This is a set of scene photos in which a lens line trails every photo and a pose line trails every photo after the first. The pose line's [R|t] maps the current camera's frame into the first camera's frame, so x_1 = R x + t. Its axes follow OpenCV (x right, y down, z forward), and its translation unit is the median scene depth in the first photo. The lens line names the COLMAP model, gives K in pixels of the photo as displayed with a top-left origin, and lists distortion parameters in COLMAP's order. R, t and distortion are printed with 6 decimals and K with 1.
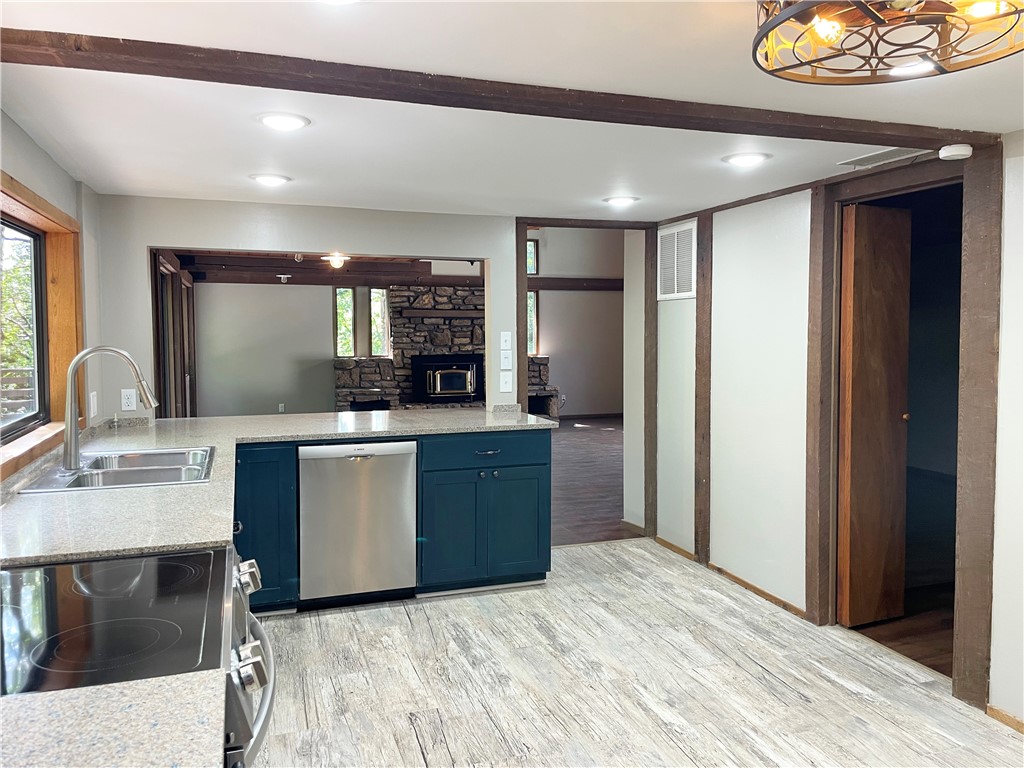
lens RADIAL K [[783.8, 0, 504.6], [0, 783.8, 381.7], [0, 0, 1]] dist [0.084722, -0.109225]
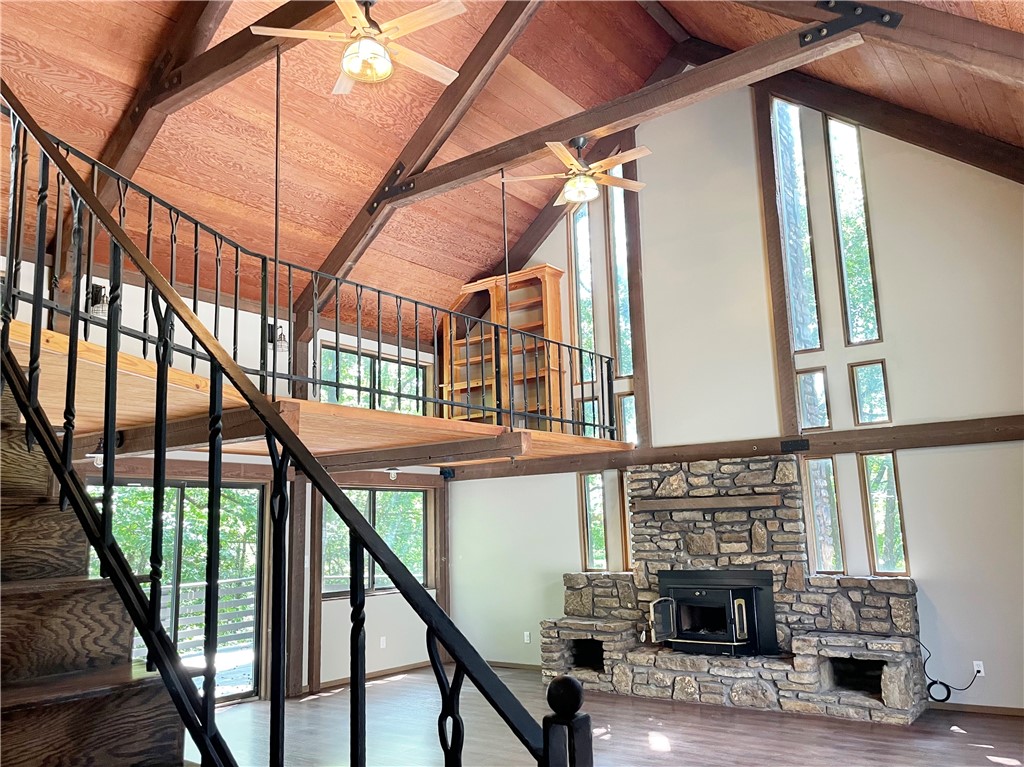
lens RADIAL K [[823.1, 0, 512.7], [0, 823.1, 371.7], [0, 0, 1]] dist [0.078348, -0.092492]
pose [[0.548082, -0.171444, -0.818665, 0.403225], [-0.026472, 0.974722, -0.221848, -0.038542], [0.836005, 0.143262, 0.529689, 0.508739]]
